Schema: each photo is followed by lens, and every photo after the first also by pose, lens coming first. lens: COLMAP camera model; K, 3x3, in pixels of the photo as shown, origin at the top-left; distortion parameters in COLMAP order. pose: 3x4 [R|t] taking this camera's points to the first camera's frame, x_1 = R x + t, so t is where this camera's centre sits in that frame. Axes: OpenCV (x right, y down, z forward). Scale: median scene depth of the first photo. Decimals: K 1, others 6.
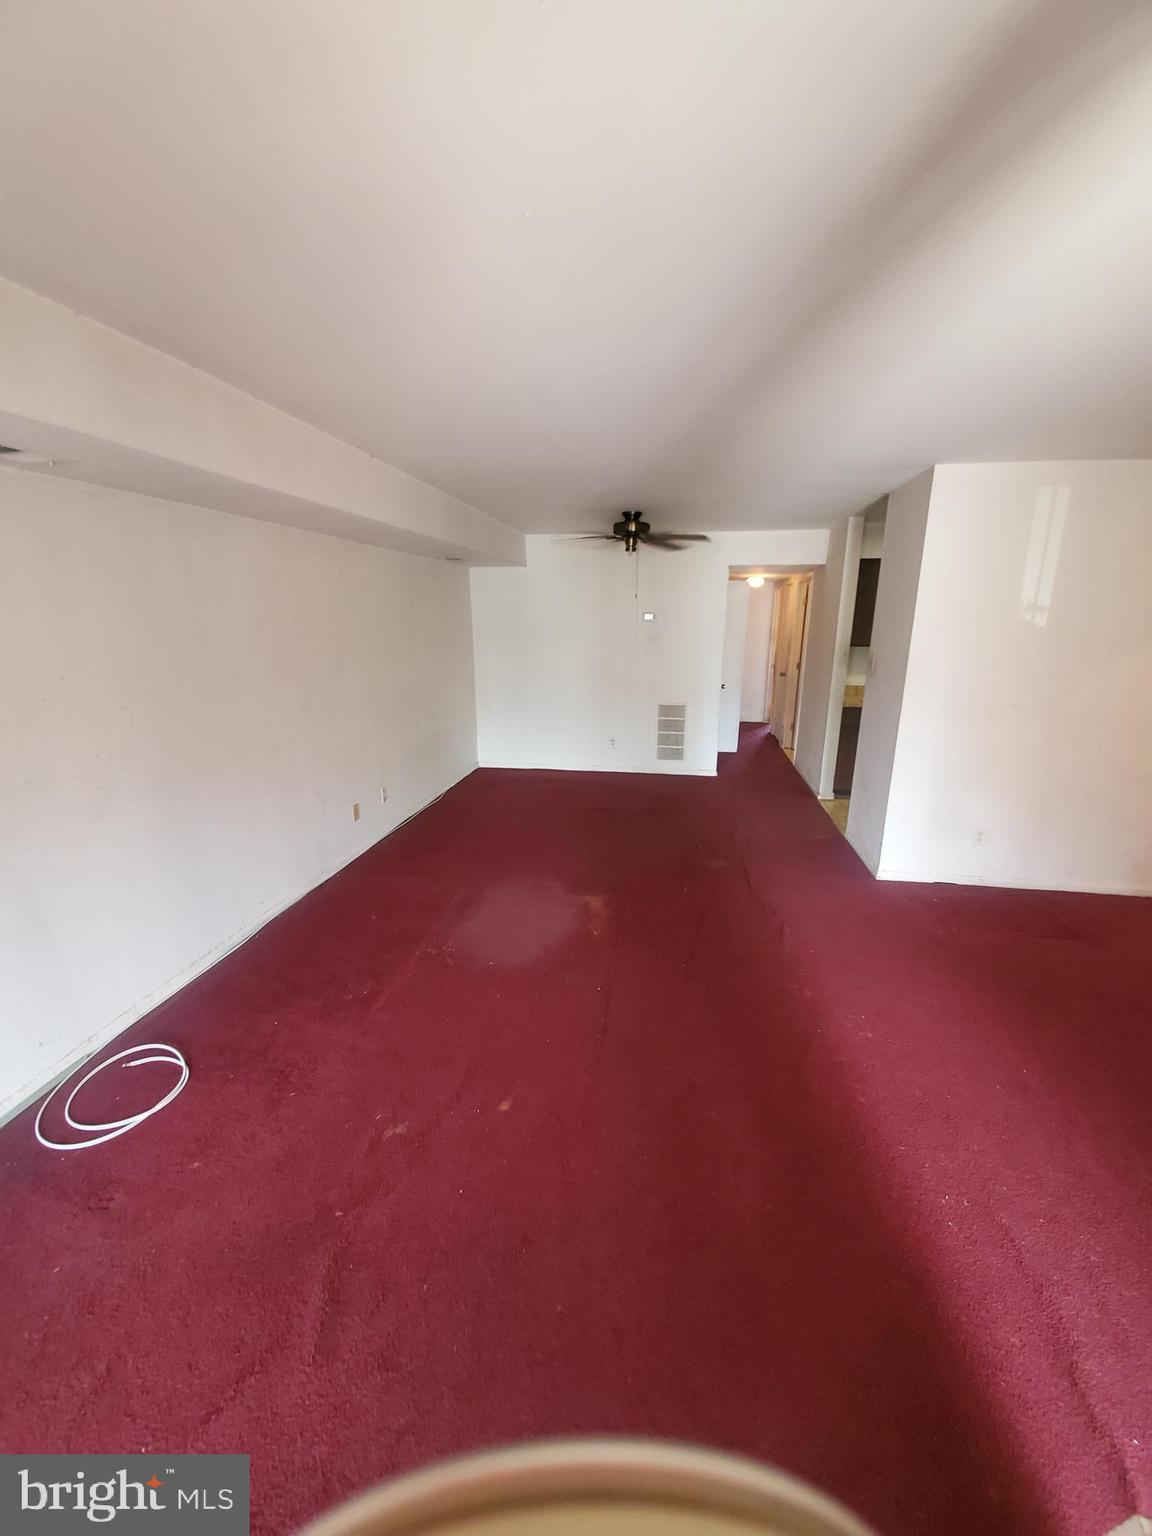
lens RADIAL K [[615.1, 0, 577.1], [0, 615.1, 769.3], [0, 0, 1]] dist [0.000798, 0.000024]
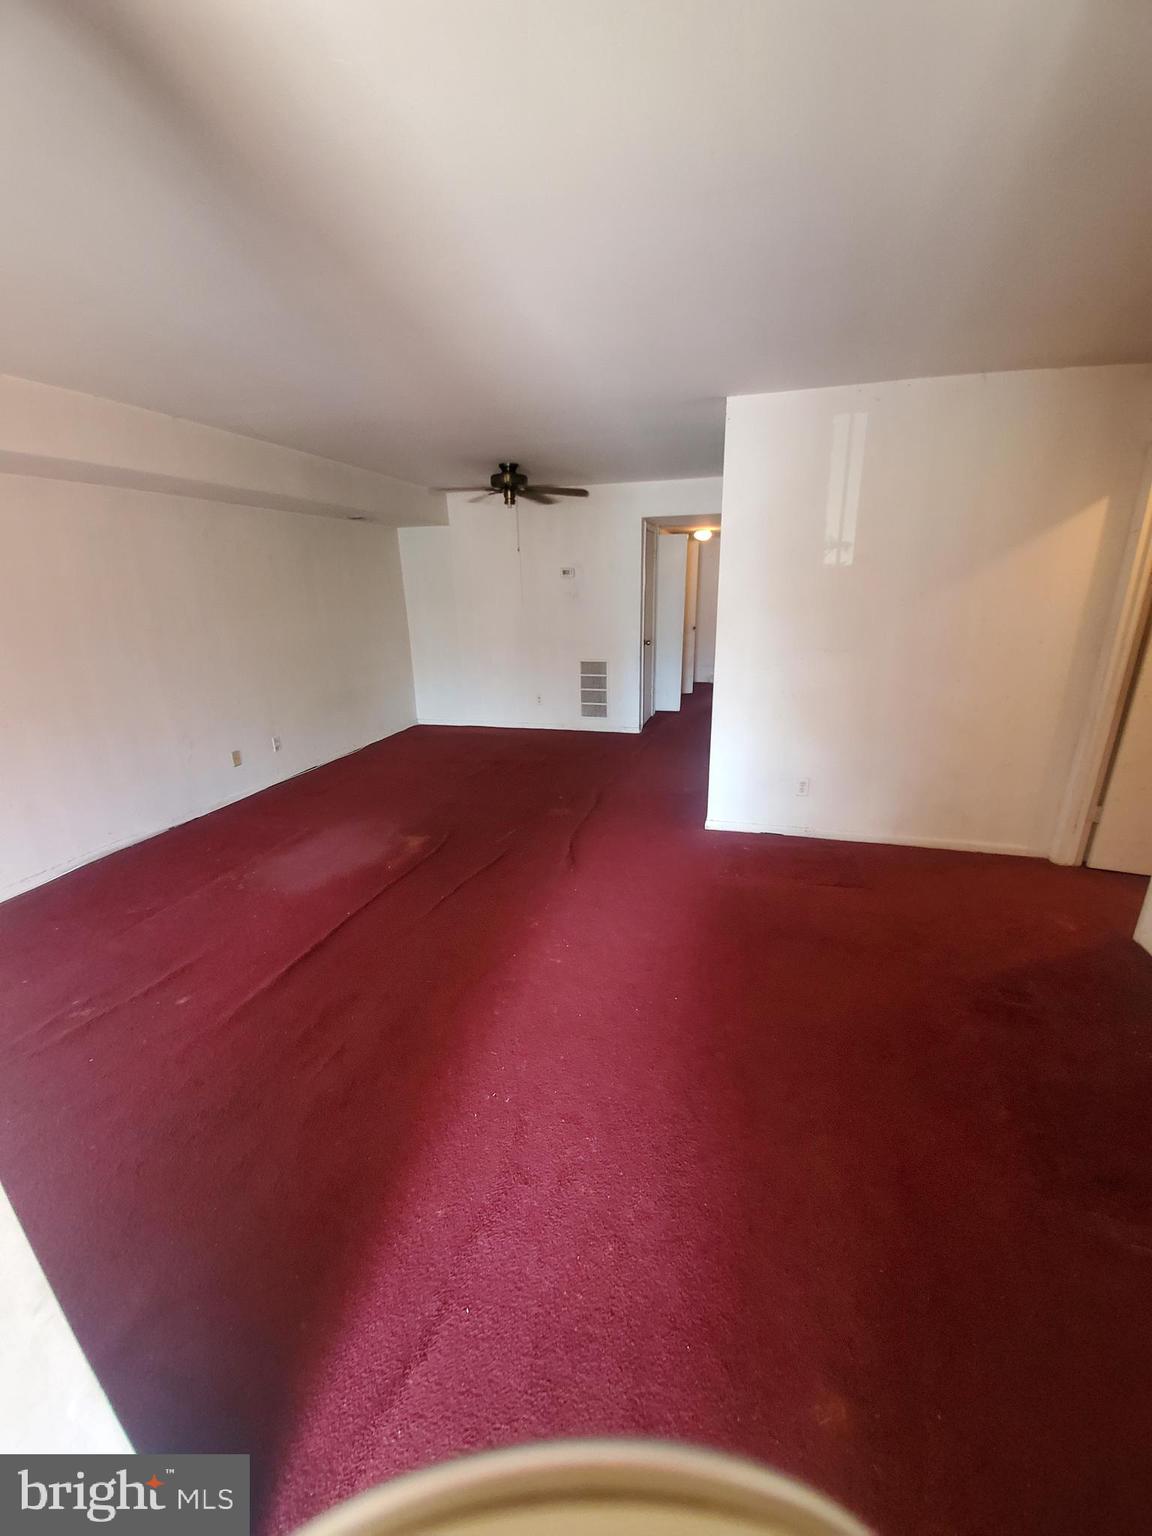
lens RADIAL K [[615.1, 0, 580.5], [0, 615.1, 769.1], [0, 0, 1]] dist [0.000798, 0.000024]
pose [[0.994043, 0.012861, -0.108226, 0.312142], [-0.007823, 0.998872, 0.046843, 0.029794], [0.108706, -0.045717, 0.993022, -0.004861]]
